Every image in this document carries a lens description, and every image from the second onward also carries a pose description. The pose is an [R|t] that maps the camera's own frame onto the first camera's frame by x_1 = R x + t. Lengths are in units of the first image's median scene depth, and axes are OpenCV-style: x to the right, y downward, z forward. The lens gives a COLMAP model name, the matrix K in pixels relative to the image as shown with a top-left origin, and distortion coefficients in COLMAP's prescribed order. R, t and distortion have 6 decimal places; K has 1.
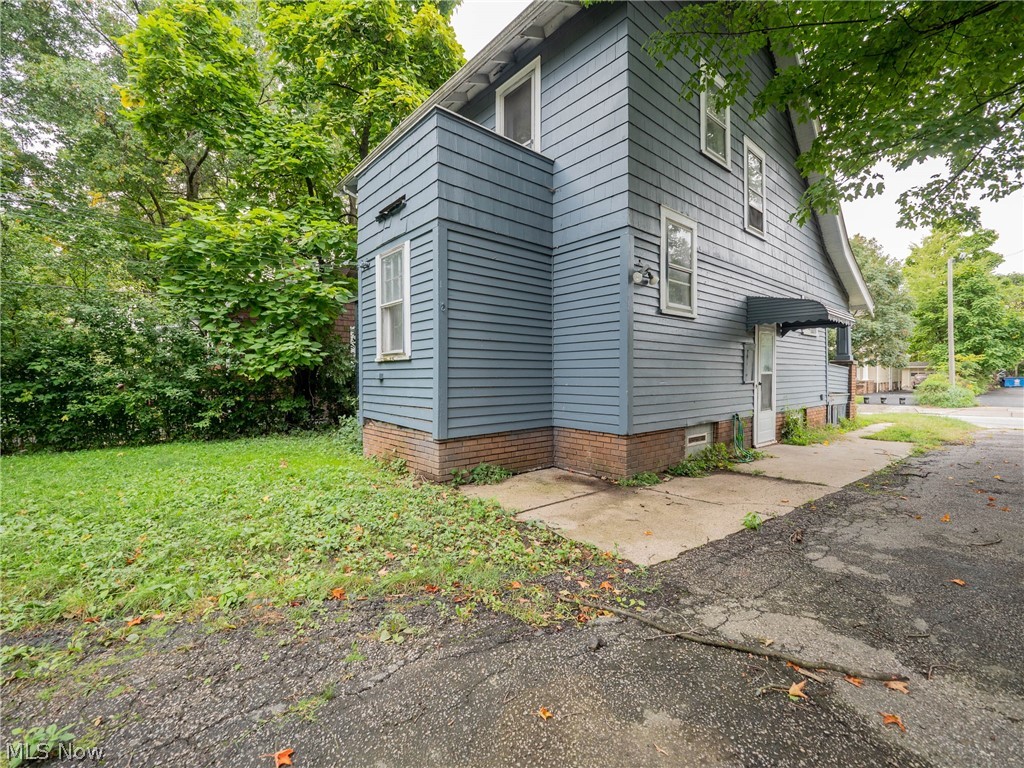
lens RADIAL K [[435.4, 0, 504.7], [0, 435.4, 381.5], [0, 0, 1]] dist [-0.002838, -0.000931]
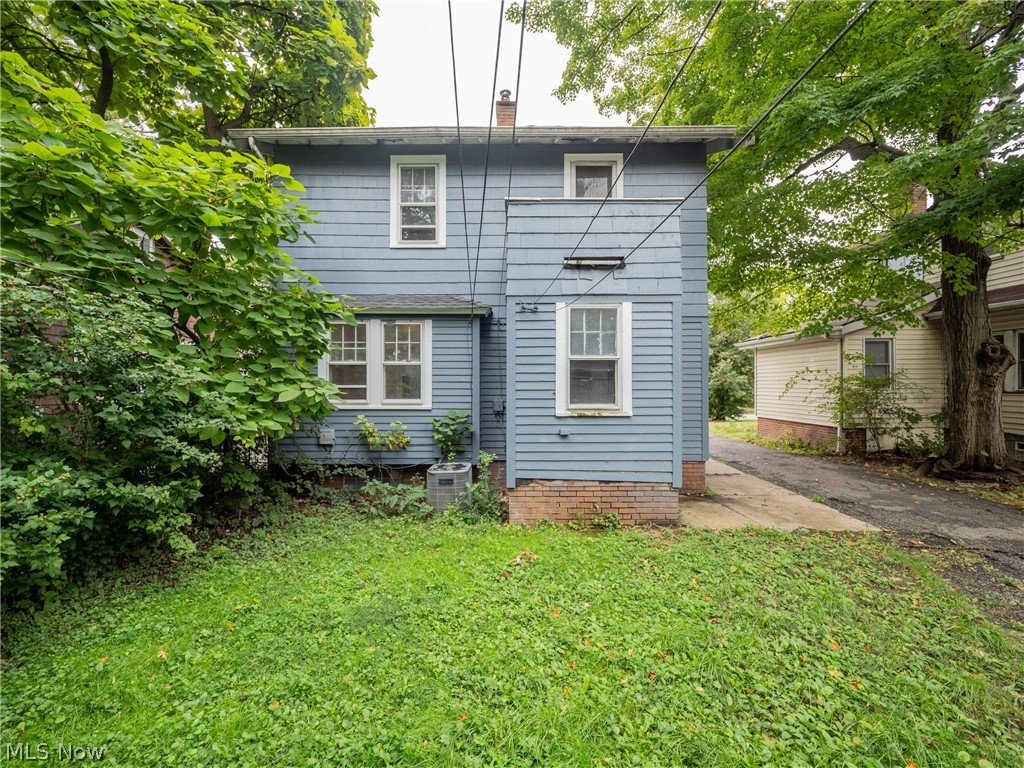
lens RADIAL K [[435.4, 0, 504.7], [0, 435.4, 381.5], [0, 0, 1]] dist [-0.002838, -0.000931]
pose [[0.652452, 0.005311, 0.757811, -1.268824], [0.009338, 0.999843, -0.015046, -0.126039], [-0.757772, 0.016893, 0.652300, 0.571382]]
